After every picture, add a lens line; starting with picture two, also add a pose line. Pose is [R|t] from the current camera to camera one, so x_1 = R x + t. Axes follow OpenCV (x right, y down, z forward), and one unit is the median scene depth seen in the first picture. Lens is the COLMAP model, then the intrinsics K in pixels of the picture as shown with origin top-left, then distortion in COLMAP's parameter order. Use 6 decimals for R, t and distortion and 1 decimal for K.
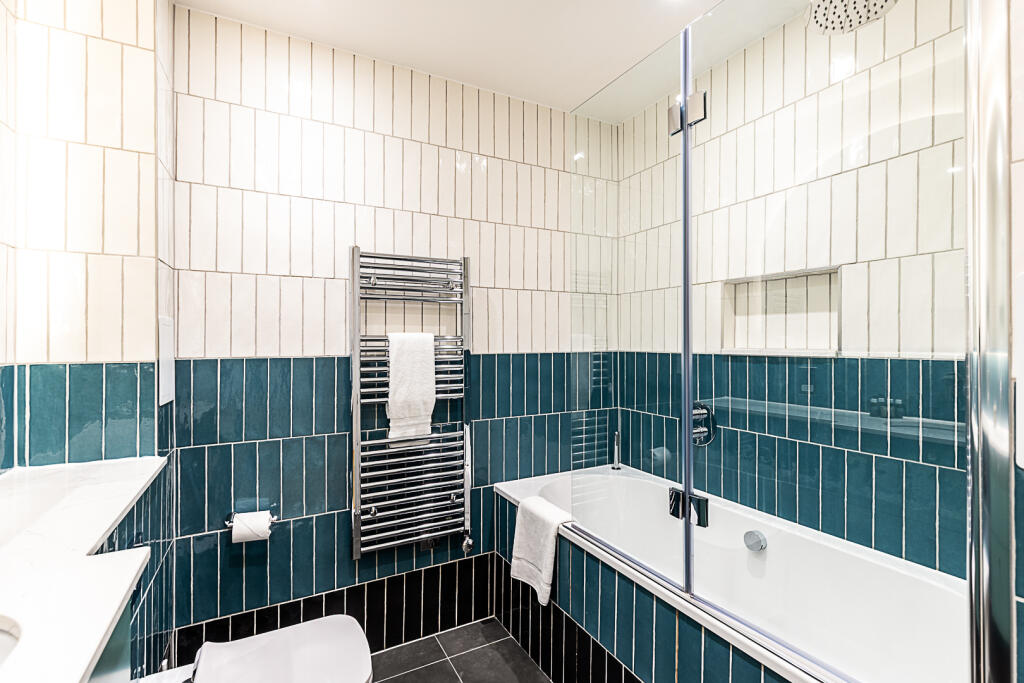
lens RADIAL K [[467.3, 0, 512.3], [0, 467.3, 340.4], [0, 0, 1]] dist [0.024097, -0.000067]
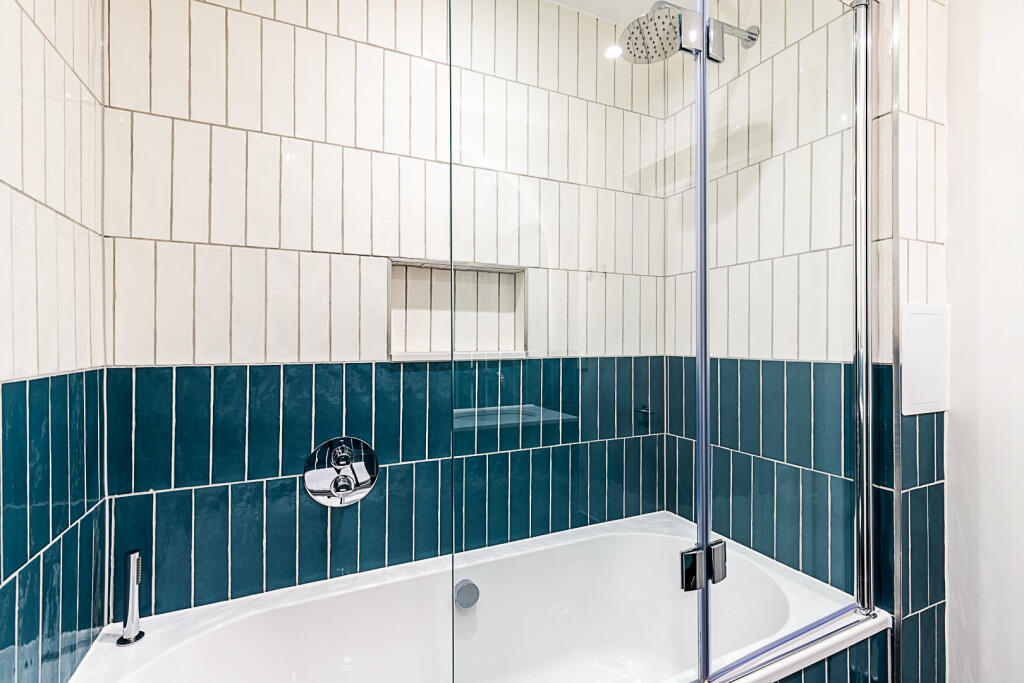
lens RADIAL K [[467.3, 0, 512.9], [0, 467.3, 343.8], [0, 0, 1]] dist [0.024097, -0.000067]
pose [[0.053050, 0.004741, 0.998581, -0.297446], [-0.000311, 0.999989, -0.004731, 0.008079], [-0.998592, -0.000059, 0.053051, 0.937376]]
